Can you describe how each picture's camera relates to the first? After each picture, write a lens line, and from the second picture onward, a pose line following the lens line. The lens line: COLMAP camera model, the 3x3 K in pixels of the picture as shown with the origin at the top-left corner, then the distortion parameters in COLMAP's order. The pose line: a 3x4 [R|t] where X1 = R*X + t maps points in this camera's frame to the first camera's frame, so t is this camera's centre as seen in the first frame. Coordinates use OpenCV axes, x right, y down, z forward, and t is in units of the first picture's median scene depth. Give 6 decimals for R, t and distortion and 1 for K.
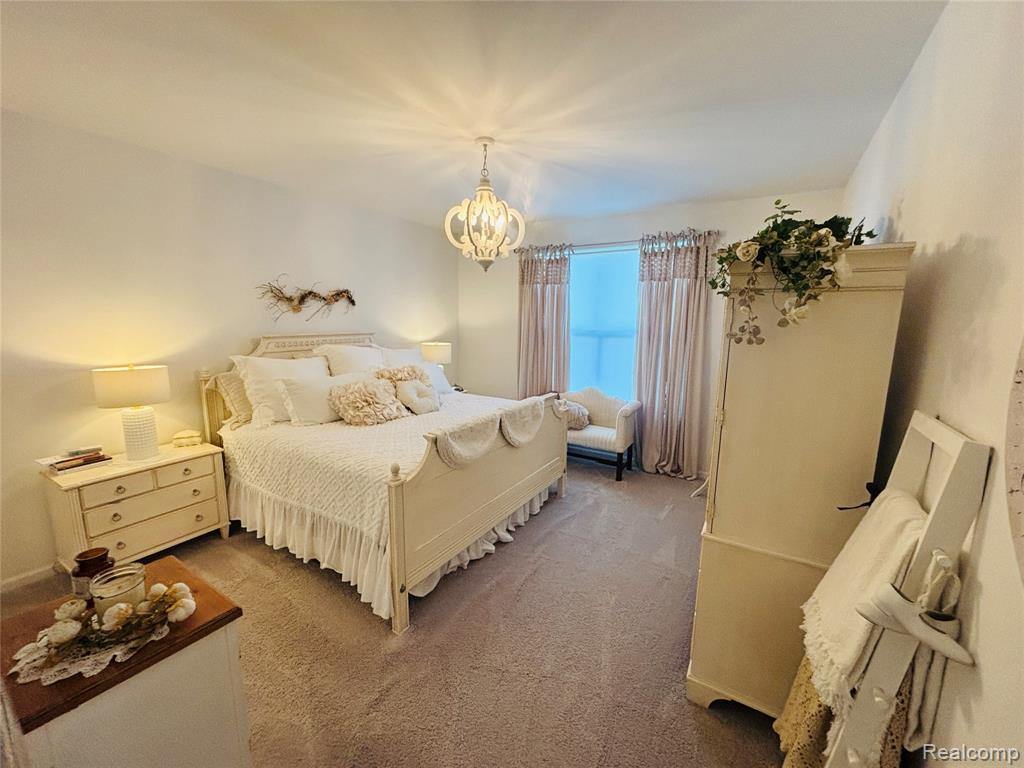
lens RADIAL K [[412.0, 0, 512.0], [0, 412.0, 384.0], [0, 0, 1]] dist [-0.000593, -0.000036]
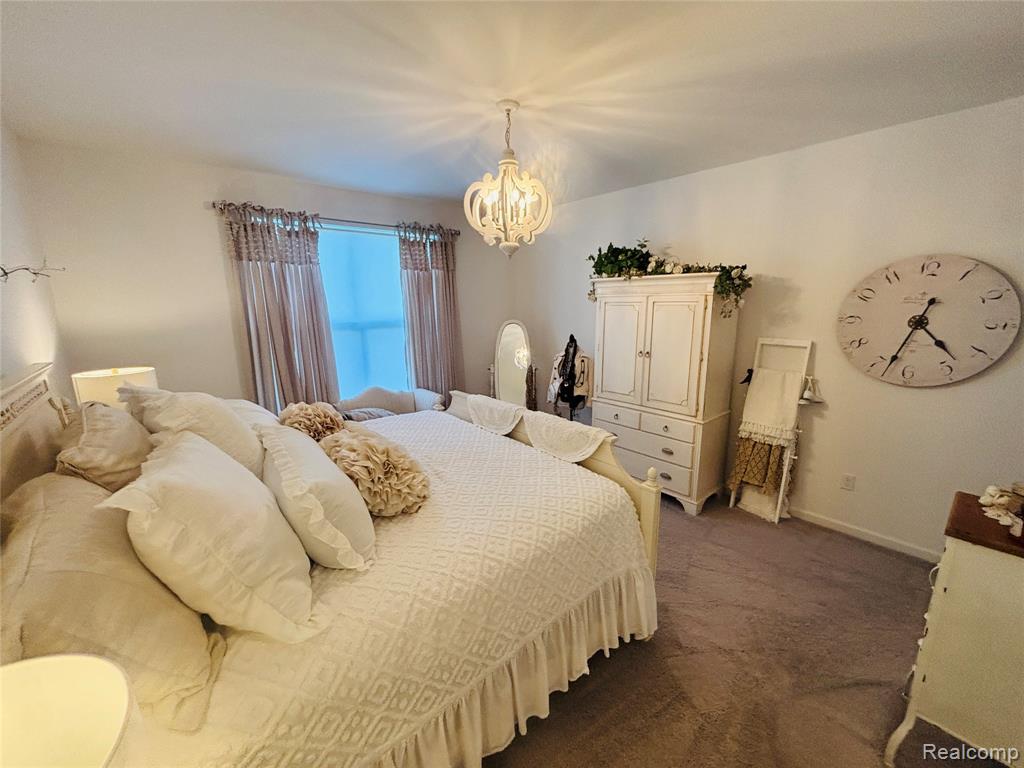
lens RADIAL K [[412.0, 0, 512.0], [0, 412.0, 384.0], [0, 0, 1]] dist [-0.000593, -0.000036]
pose [[0.371178, -0.193085, 0.908265, -0.562606], [0.154173, 0.977380, 0.144773, -0.088075], [-0.915673, 0.086293, 0.392550, 0.416918]]
